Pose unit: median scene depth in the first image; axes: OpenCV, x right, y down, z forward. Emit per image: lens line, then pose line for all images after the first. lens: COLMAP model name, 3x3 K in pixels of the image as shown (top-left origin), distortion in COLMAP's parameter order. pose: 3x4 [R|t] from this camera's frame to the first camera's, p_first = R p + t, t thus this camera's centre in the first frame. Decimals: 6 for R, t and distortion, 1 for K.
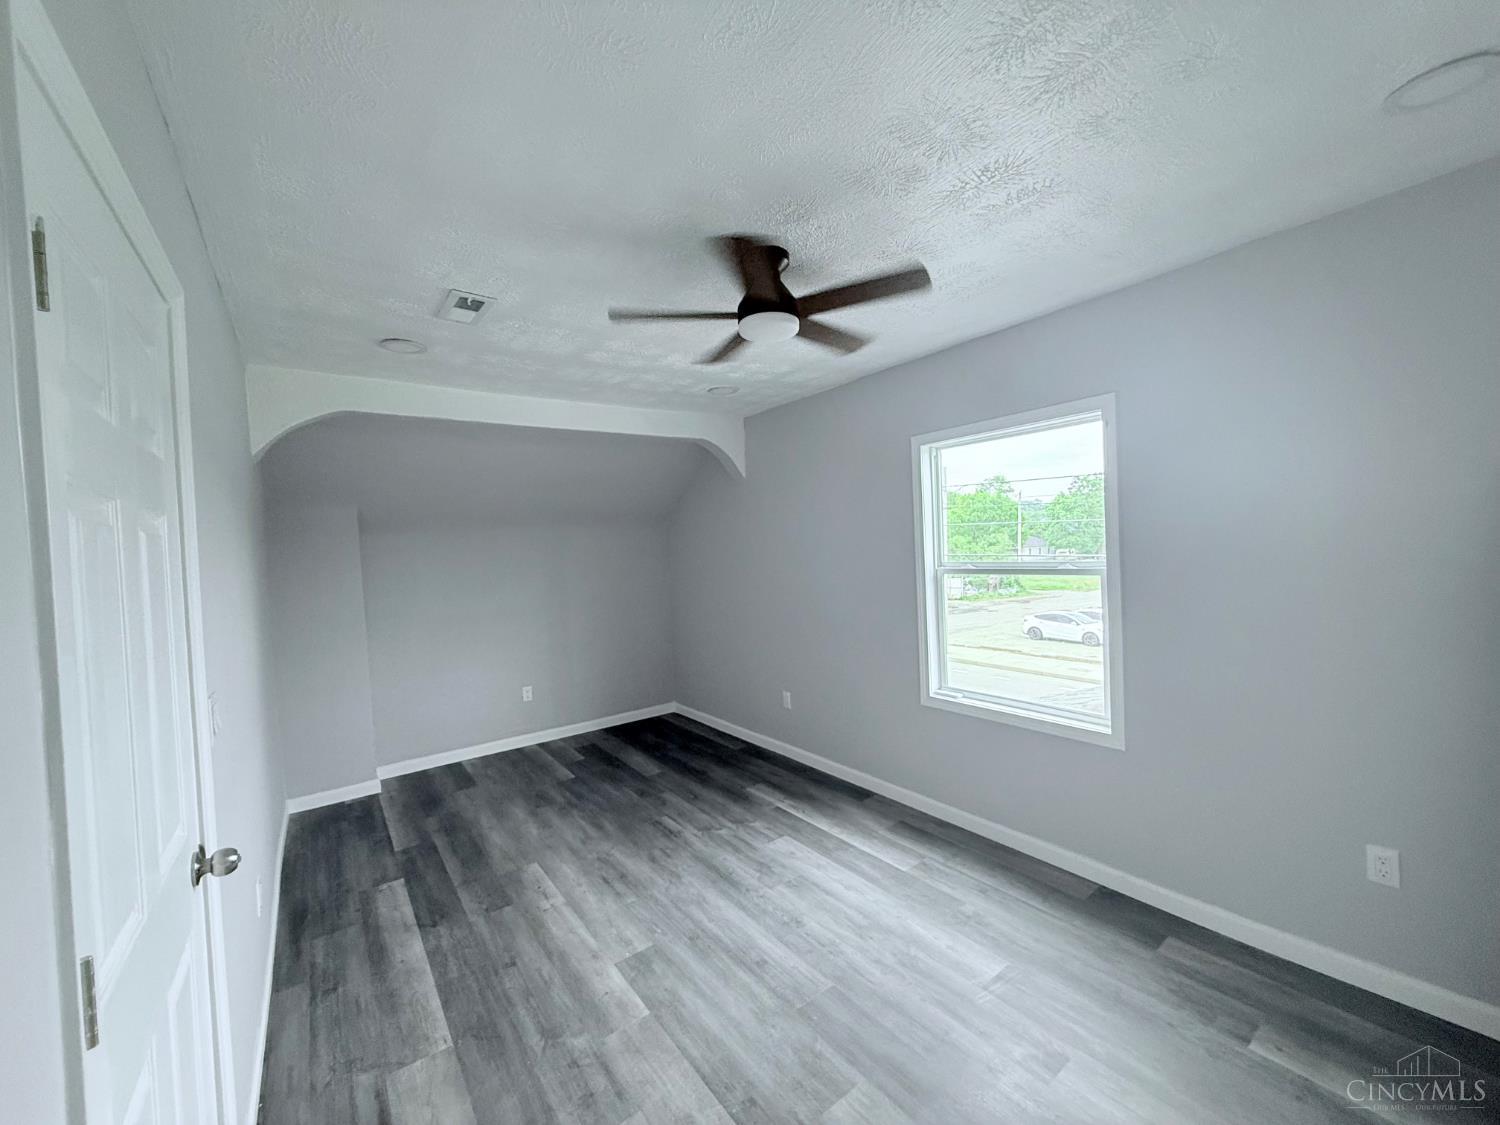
lens RADIAL K [[602.0, 0, 741.6], [0, 602.0, 552.5], [0, 0, 1]] dist [-0.000050, -0.000356]
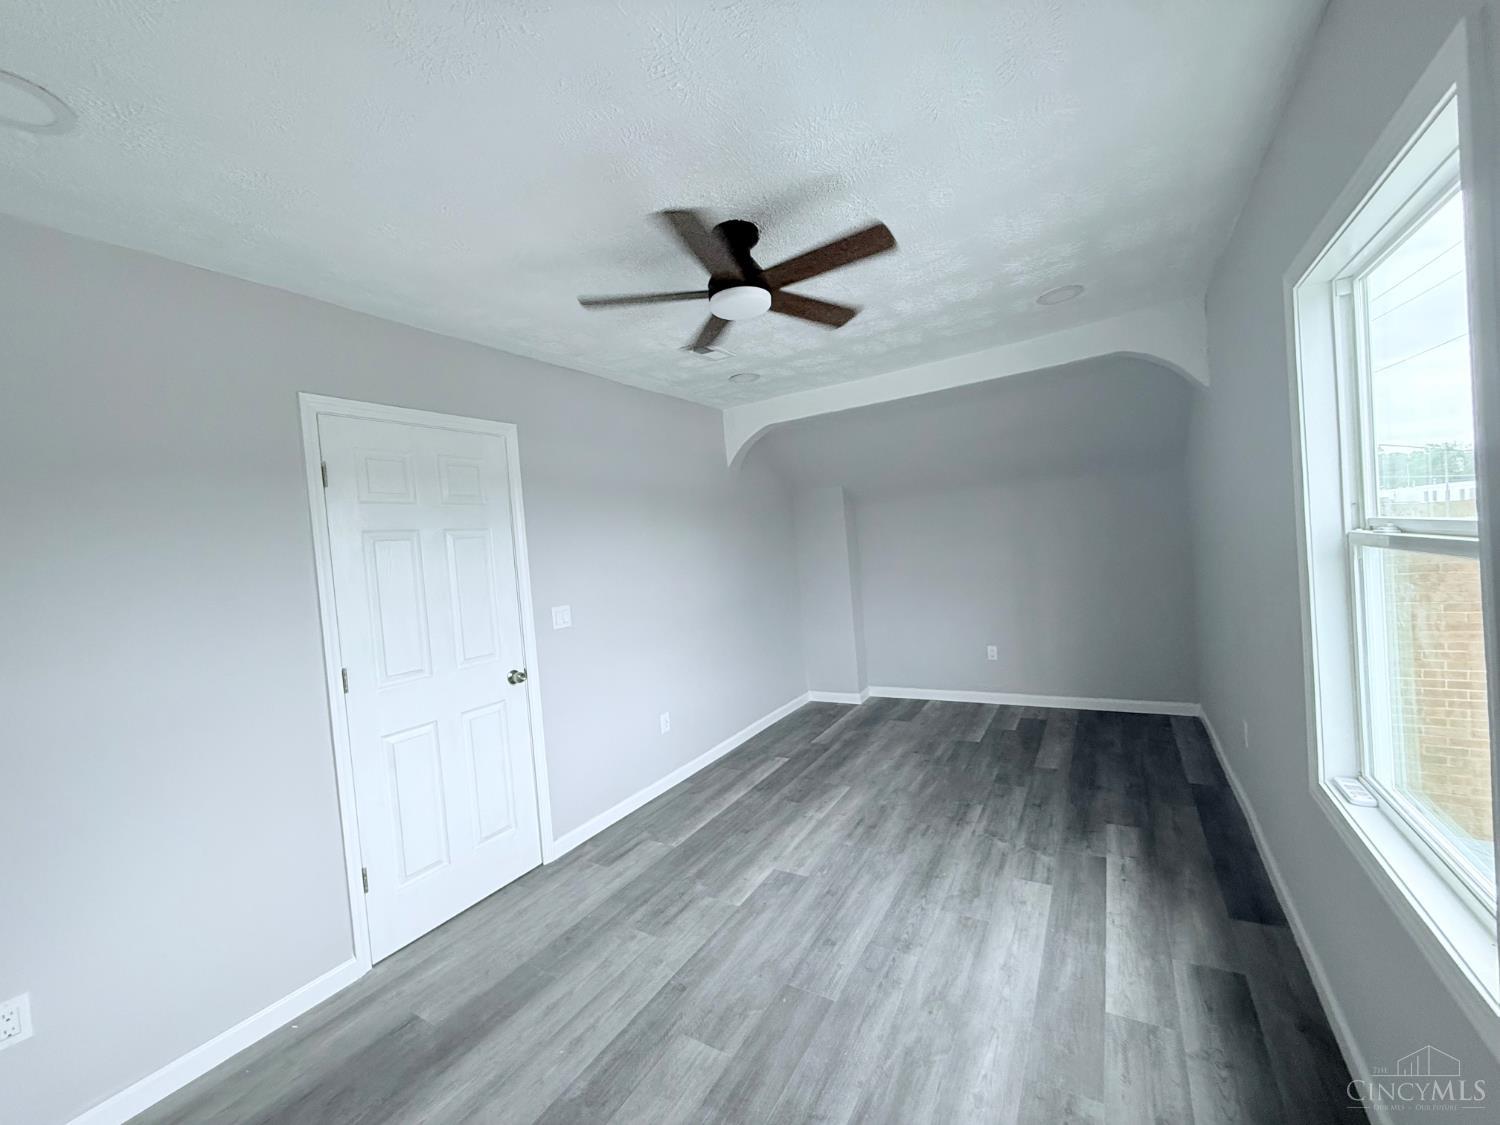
lens RADIAL K [[602.0, 0, 751.1], [0, 602.0, 558.8], [0, 0, 1]] dist [-0.000050, -0.000356]
pose [[0.373846, 0.035487, -0.926812, 0.665730], [0.059206, 0.996317, 0.062030, -0.013070], [0.925599, -0.078062, 0.370368, 0.424177]]
